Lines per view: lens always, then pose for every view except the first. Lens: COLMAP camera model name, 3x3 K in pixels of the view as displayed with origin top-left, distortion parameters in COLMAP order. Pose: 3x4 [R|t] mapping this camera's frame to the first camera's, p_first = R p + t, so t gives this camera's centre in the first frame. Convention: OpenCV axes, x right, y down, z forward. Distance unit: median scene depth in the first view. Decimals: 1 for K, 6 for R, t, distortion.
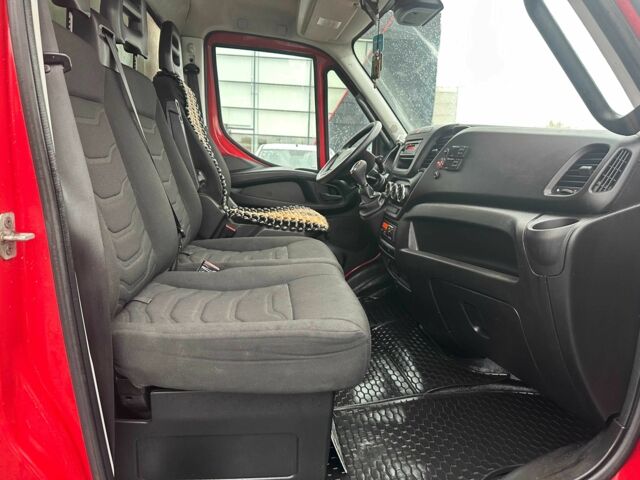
lens RADIAL K [[449.3, 0, 330.0], [0, 449.3, 231.6], [0, 0, 1]] dist [0.103541, -0.137683]
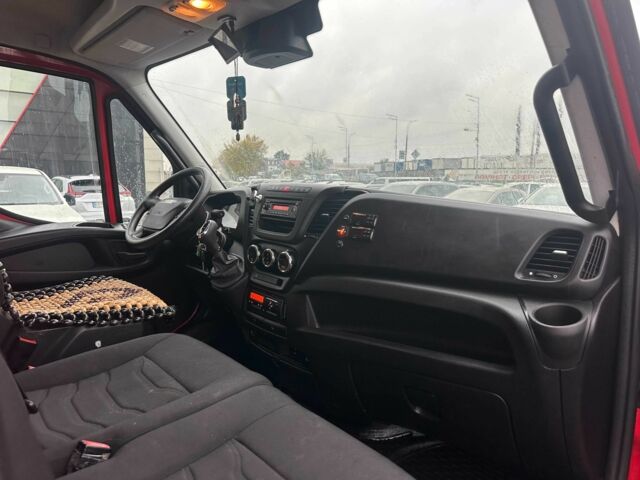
lens RADIAL K [[441.8, 0, 320.0], [0, 441.8, 240.0], [0, 0, 1]] dist [0.113686, -0.137094]
pose [[0.829530, -0.110299, 0.547461, -0.259037], [0.113728, 0.993124, 0.027763, -0.150864], [-0.546759, 0.039232, 0.836371, 0.259530]]
